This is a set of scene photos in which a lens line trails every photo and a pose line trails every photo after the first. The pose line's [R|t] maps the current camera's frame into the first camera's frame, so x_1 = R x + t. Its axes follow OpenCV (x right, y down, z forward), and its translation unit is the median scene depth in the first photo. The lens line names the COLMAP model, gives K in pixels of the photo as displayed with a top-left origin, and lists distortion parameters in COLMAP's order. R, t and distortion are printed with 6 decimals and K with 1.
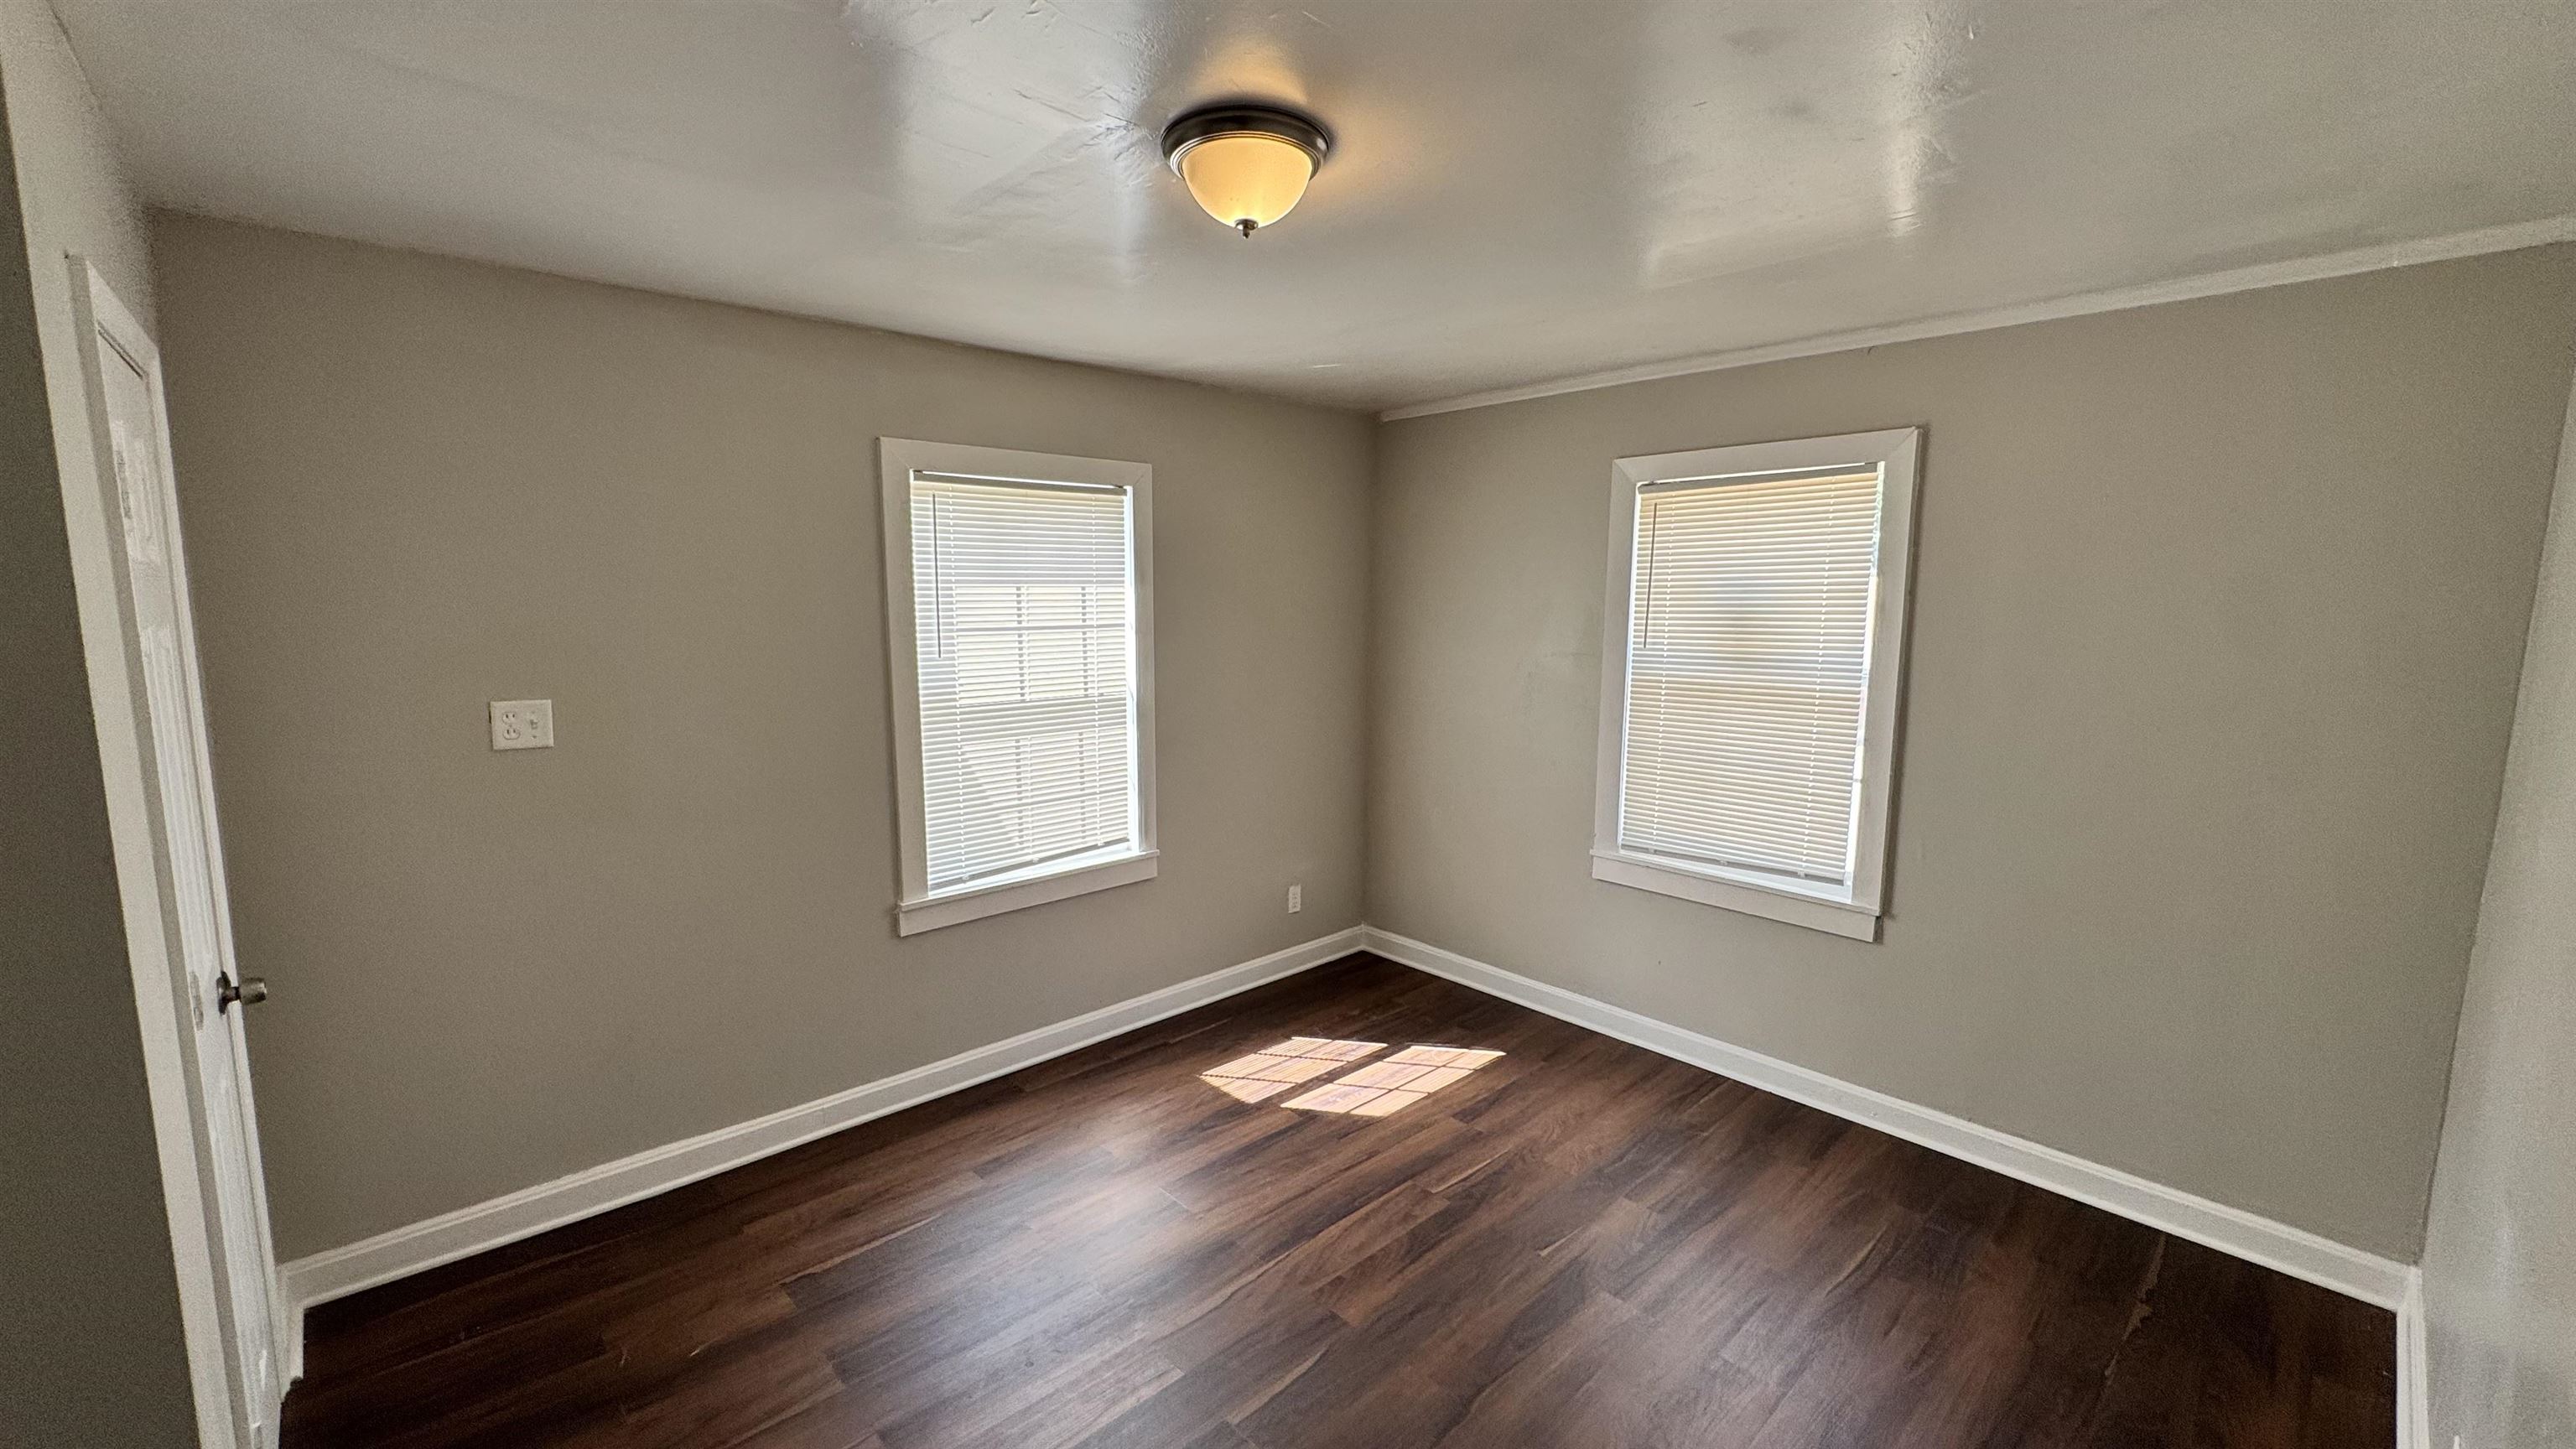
lens RADIAL K [[1028.7, 0, 1289.0], [0, 1028.7, 730.8], [0, 0, 1]] dist [-0.000618, -0.000162]
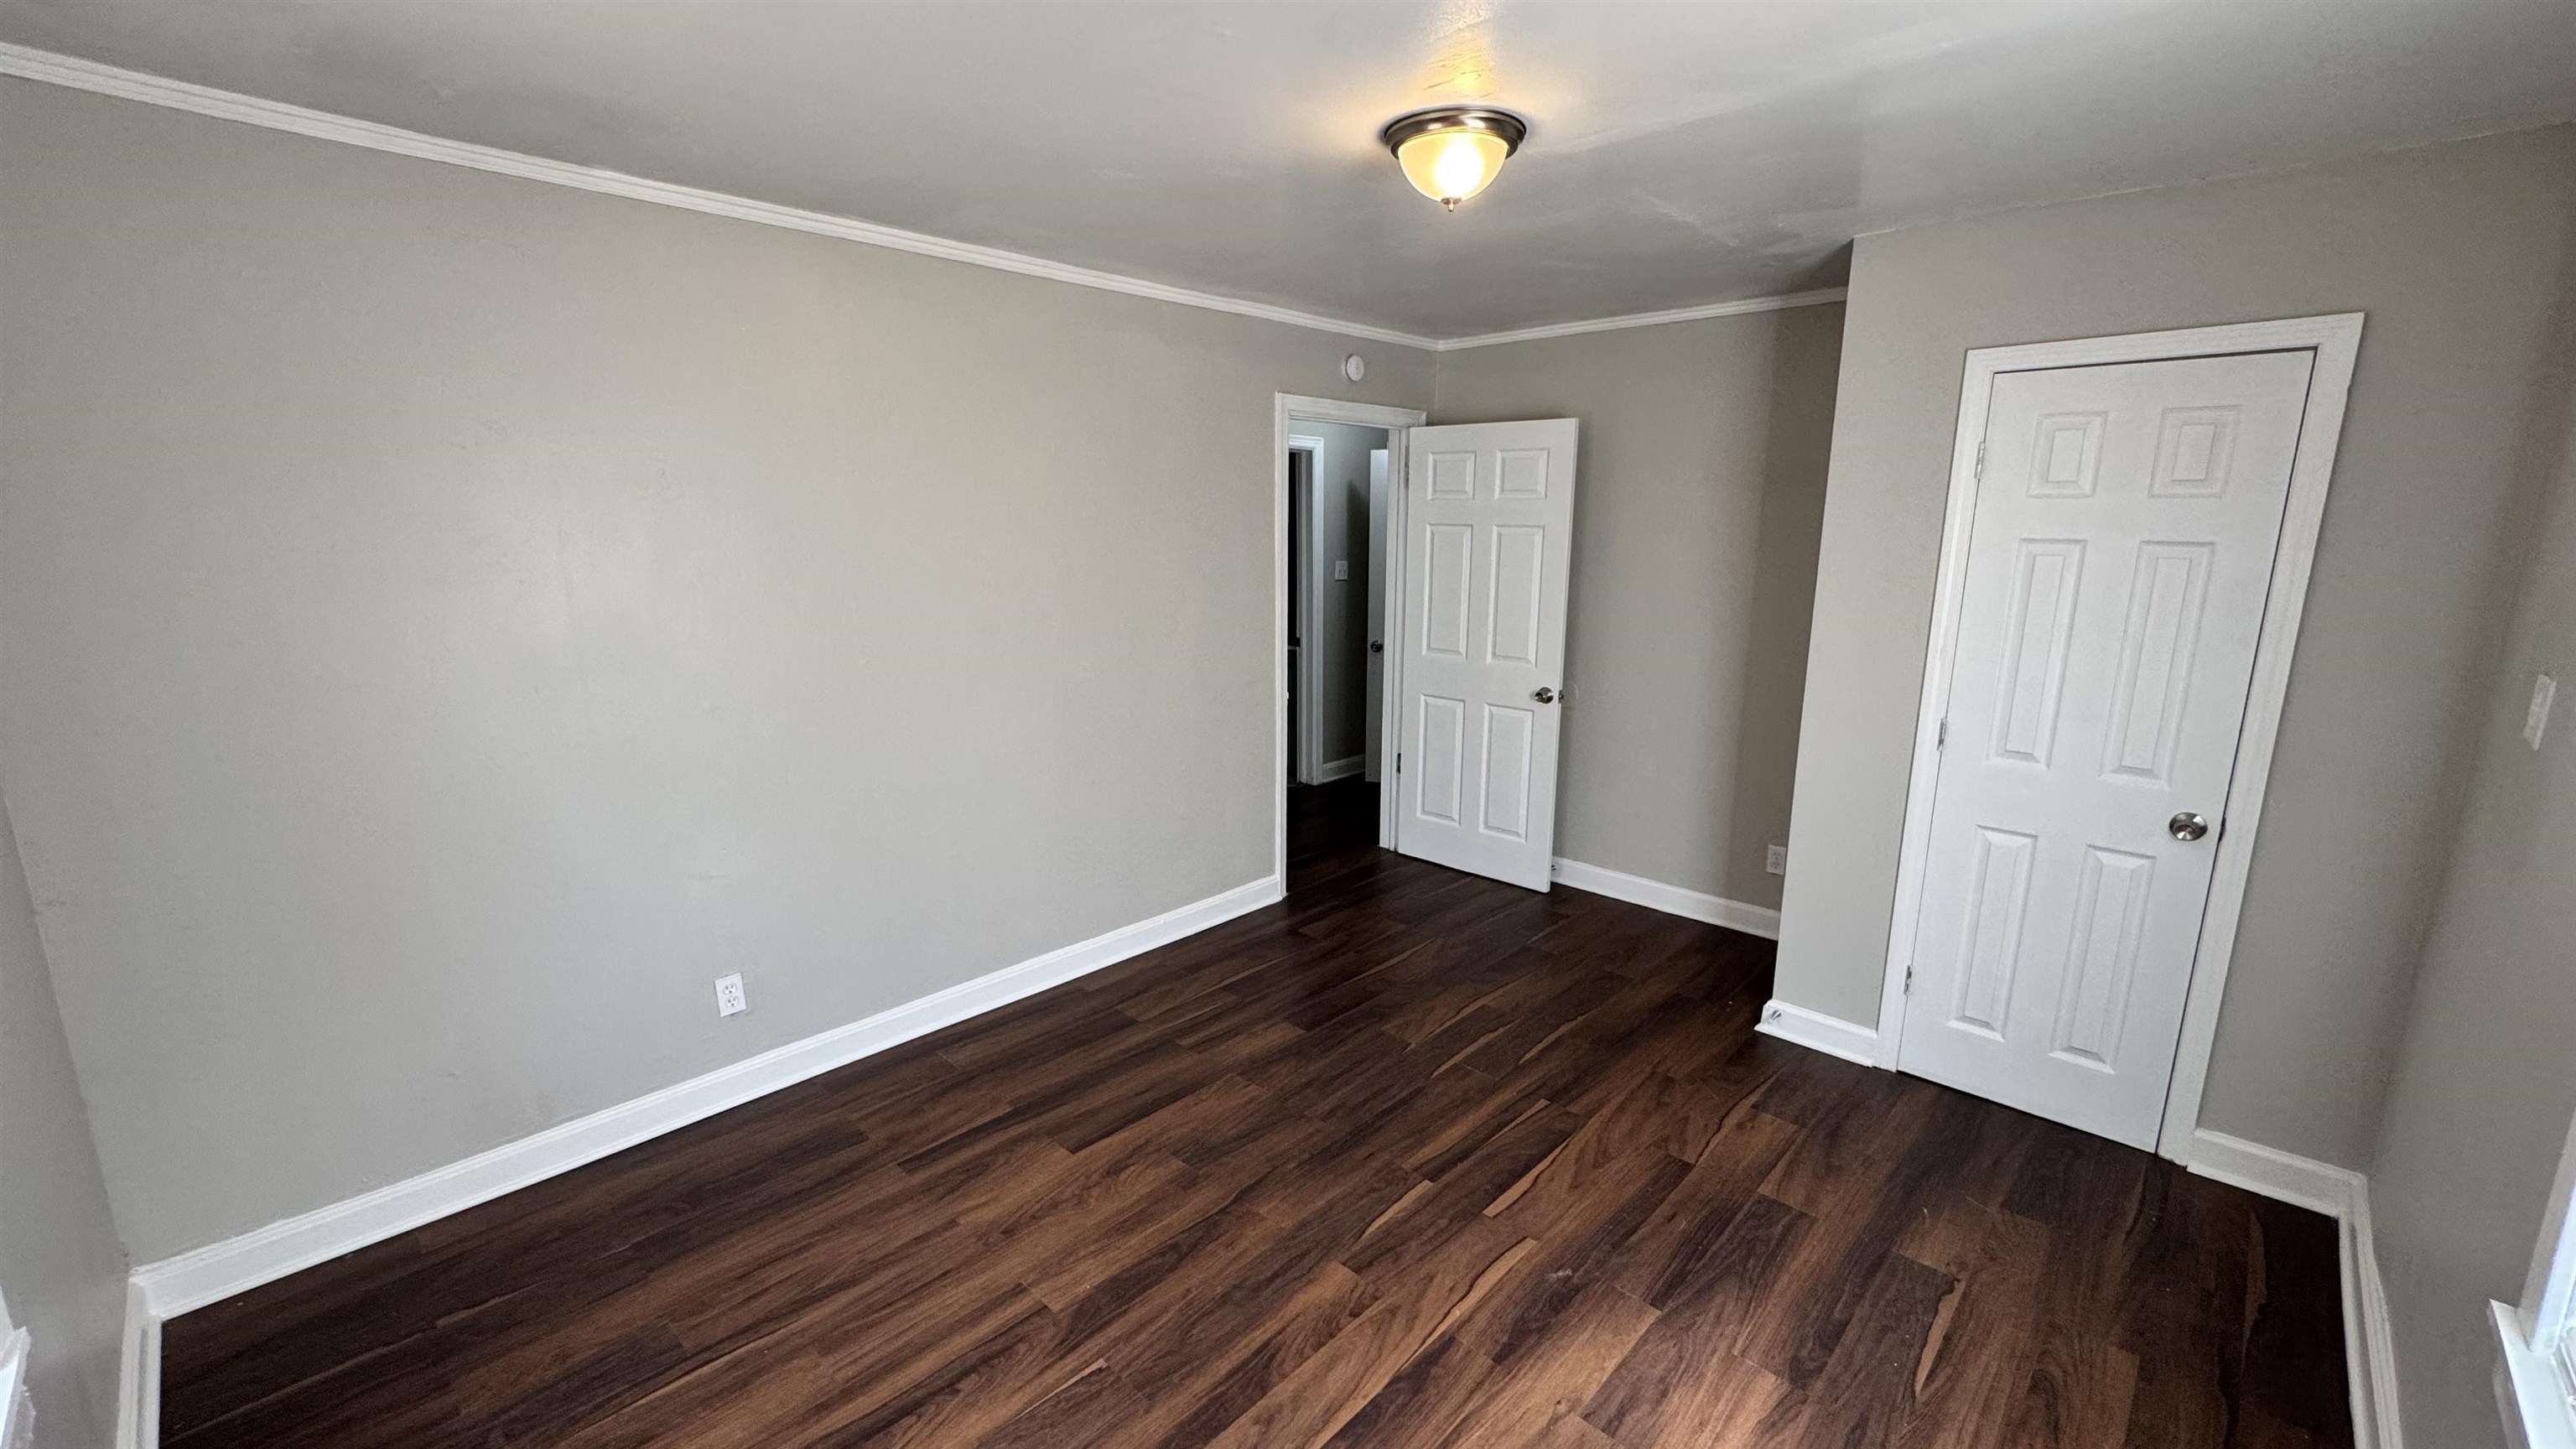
lens RADIAL K [[1028.7, 0, 1289.0], [0, 1028.7, 730.8], [0, 0, 1]] dist [-0.000618, -0.000162]
pose [[-0.998326, -0.001372, -0.057828, 0.154315], [-0.020764, 0.941589, 0.336125, -0.215654], [0.053989, 0.336763, -0.940041, 1.632240]]
